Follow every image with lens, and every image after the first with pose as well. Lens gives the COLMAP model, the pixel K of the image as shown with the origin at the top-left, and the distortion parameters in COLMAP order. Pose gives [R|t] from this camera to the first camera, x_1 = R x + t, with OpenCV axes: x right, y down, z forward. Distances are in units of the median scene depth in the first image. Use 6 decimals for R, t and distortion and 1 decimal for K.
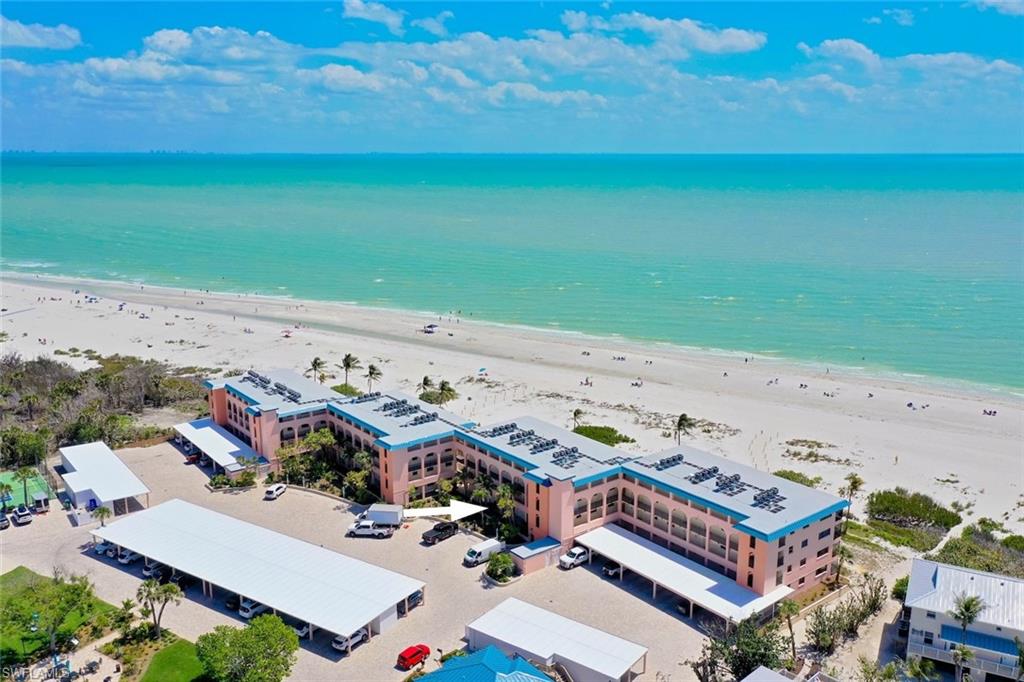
lens RADIAL K [[835.8, 0, 516.3], [0, 835.8, 310.0], [0, 0, 1]] dist [0.004306, 0.007974]
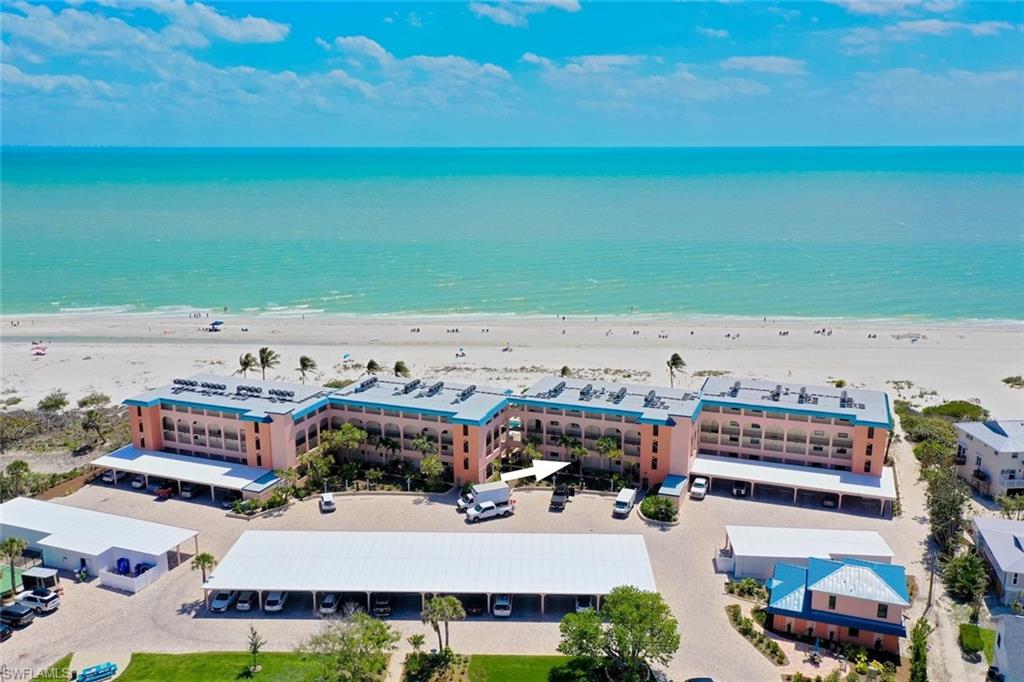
lens RADIAL K [[835.8, 0, 515.4], [0, 835.8, 336.0], [0, 0, 1]] dist [0.004306, 0.007974]
pose [[0.859855, -0.113455, 0.497772, -0.480775], [0.094901, 0.993522, 0.062515, 0.013346], [-0.501640, -0.006515, 0.865052, 0.155783]]
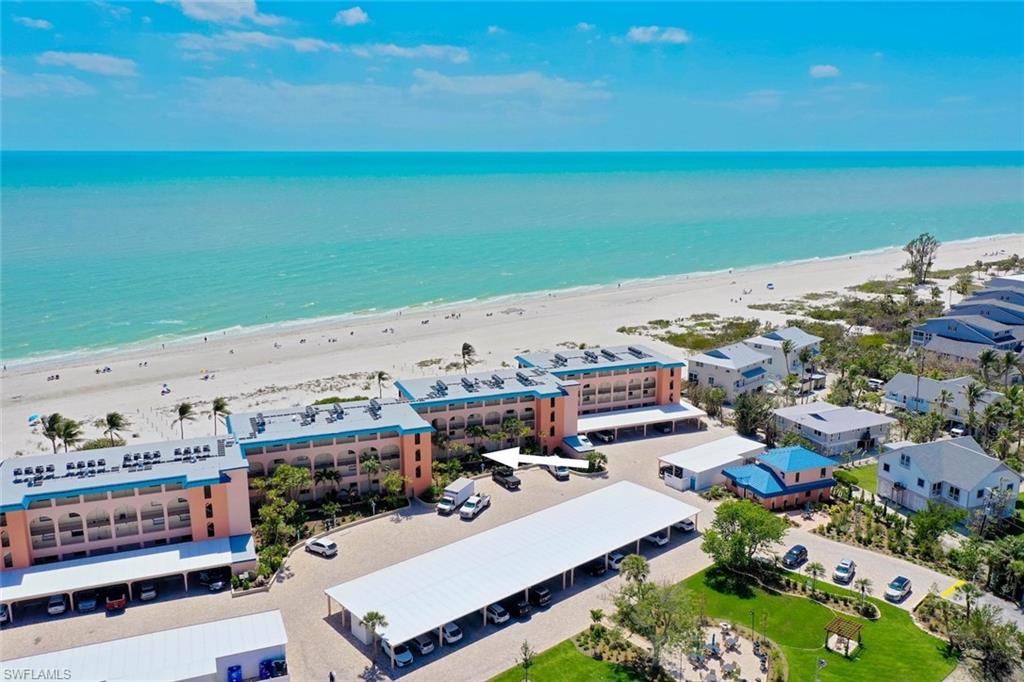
lens RADIAL K [[835.8, 0, 515.3], [0, 835.8, 346.8], [0, 0, 1]] dist [0.004306, 0.007974]
pose [[0.296748, -0.216718, 0.930040, -0.833167], [0.174270, 0.969844, 0.170389, -0.057922], [-0.938920, 0.111515, 0.325566, 0.509397]]
